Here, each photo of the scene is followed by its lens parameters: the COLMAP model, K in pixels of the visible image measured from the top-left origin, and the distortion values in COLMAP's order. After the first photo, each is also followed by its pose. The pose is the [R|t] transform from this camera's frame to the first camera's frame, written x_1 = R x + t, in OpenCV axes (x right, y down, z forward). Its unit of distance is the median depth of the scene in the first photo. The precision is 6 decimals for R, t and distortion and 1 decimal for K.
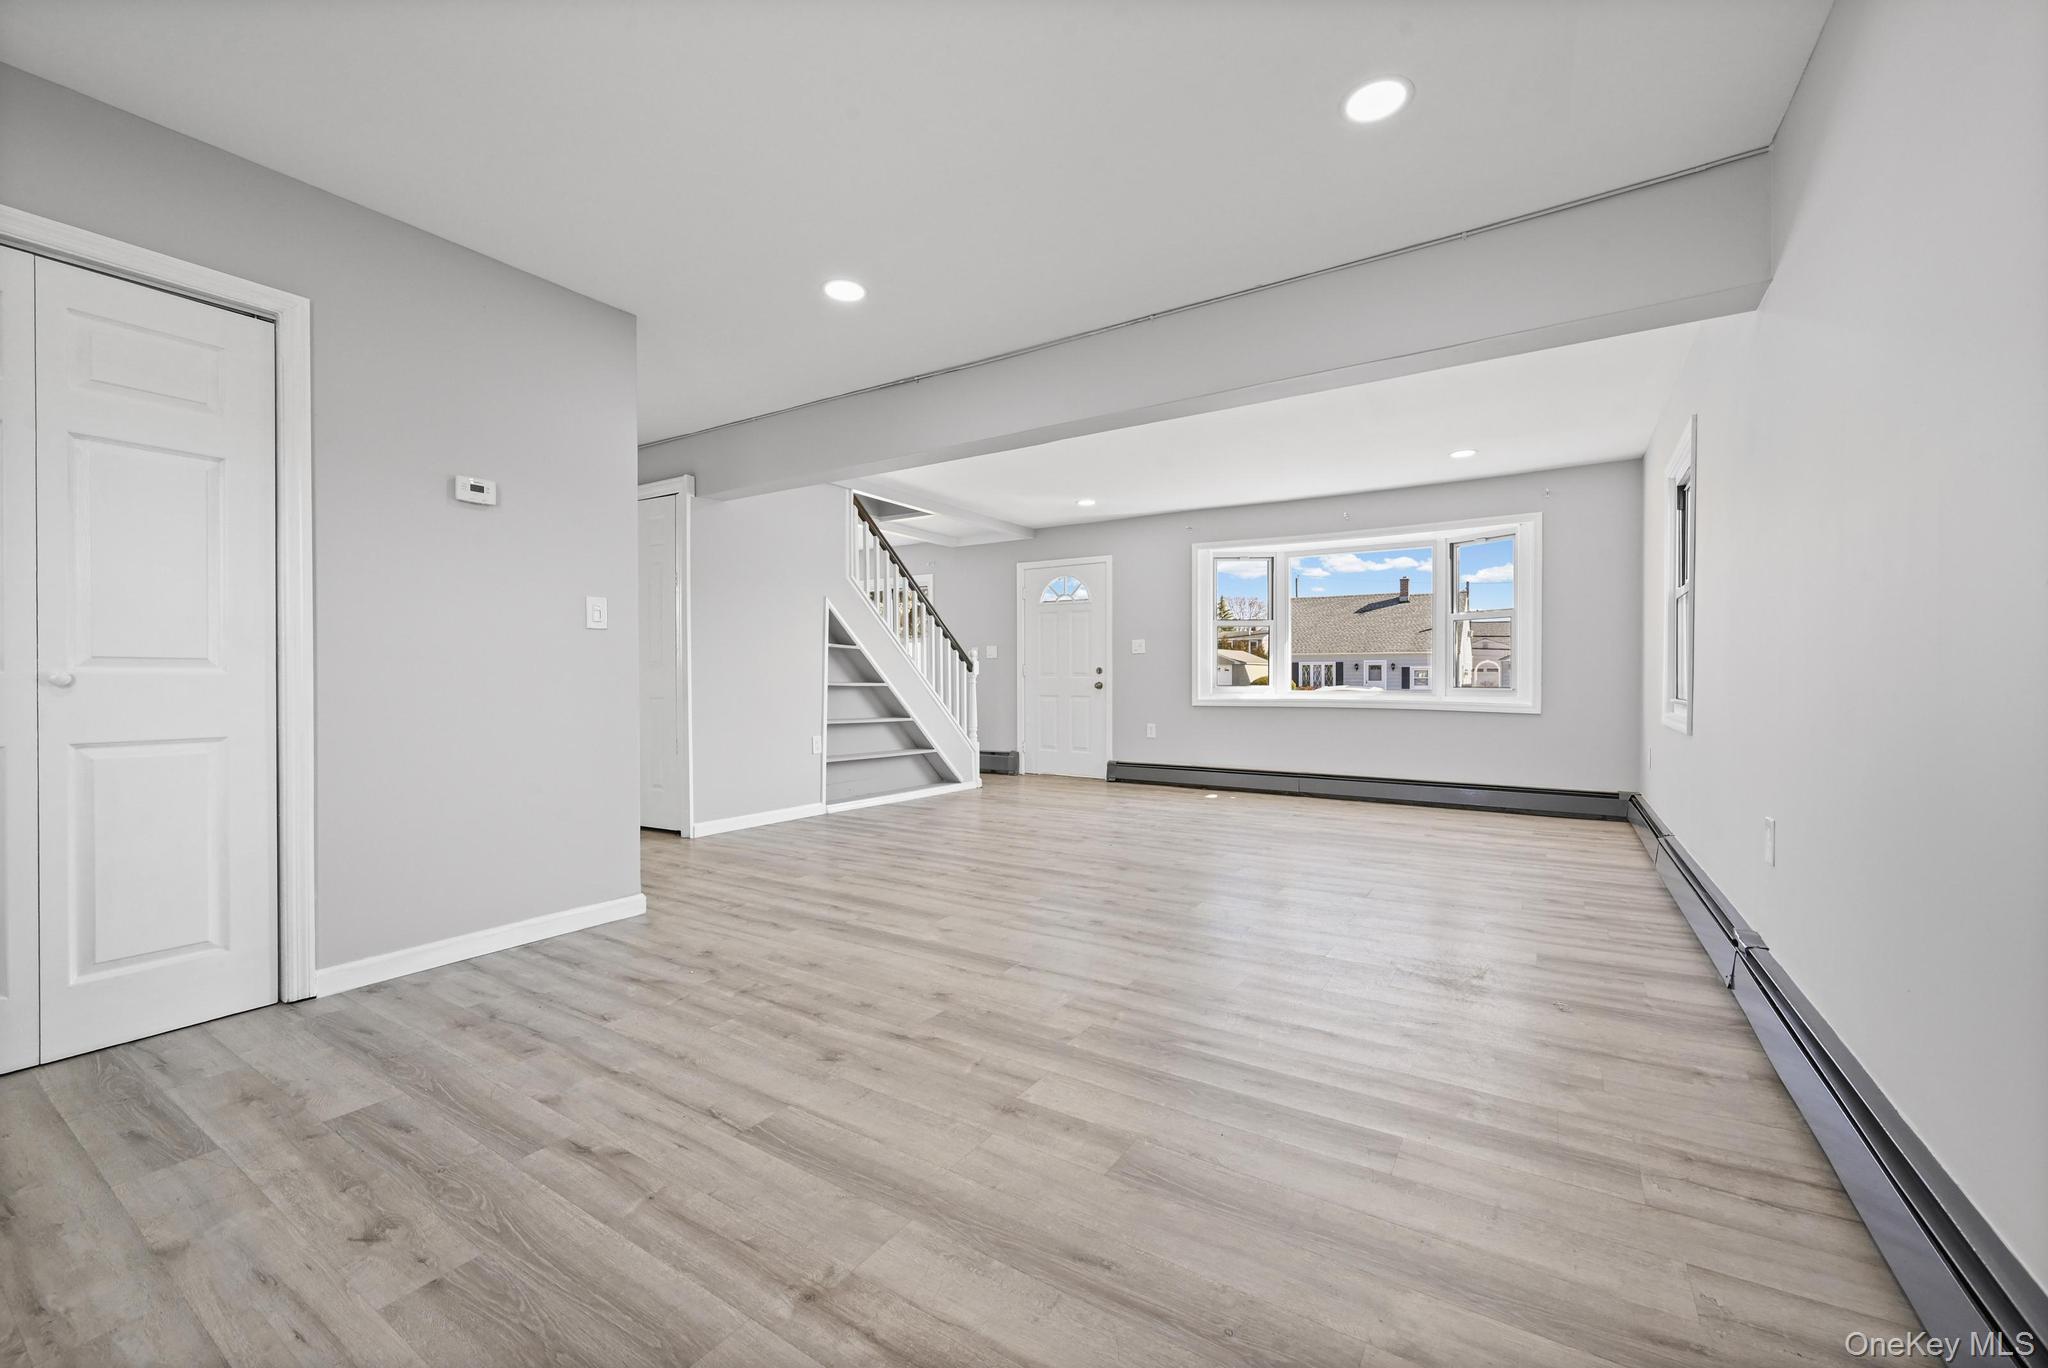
lens RADIAL K [[828.4, 0, 1029.8], [0, 828.4, 692.9], [0, 0, 1]] dist [-0.002073, 0.000098]
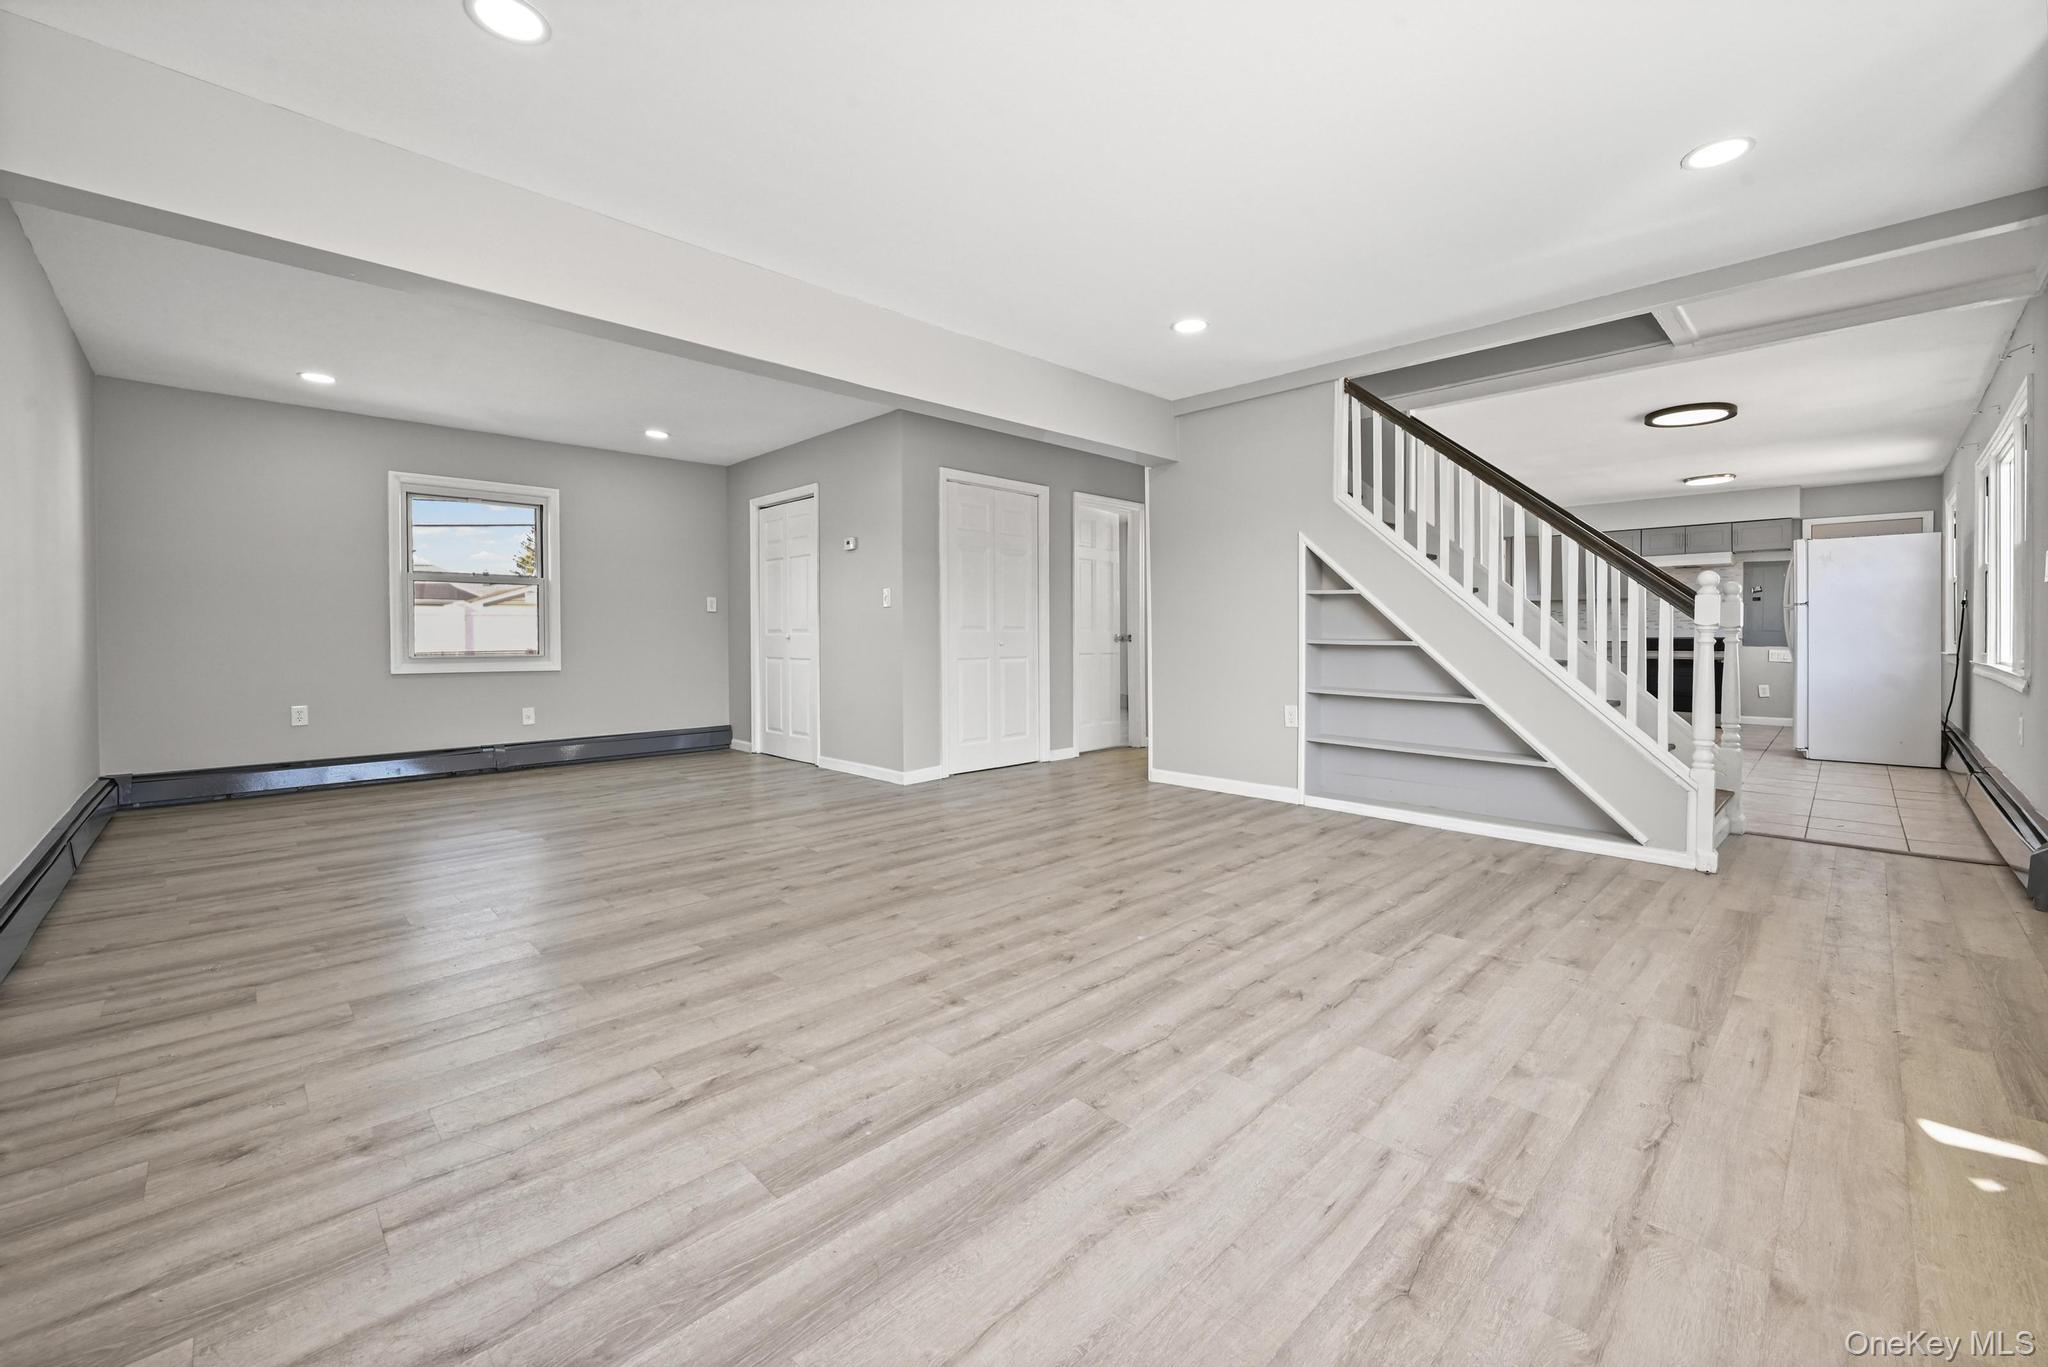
lens RADIAL K [[828.4, 0, 1008.0], [0, 828.4, 638.7], [0, 0, 1]] dist [-0.002073, 0.000098]
pose [[-0.242804, 0.003648, -0.970069, 1.086748], [-0.010205, 0.999928, 0.006315, -0.027084], [0.970022, 0.011433, -0.242749, 1.703880]]
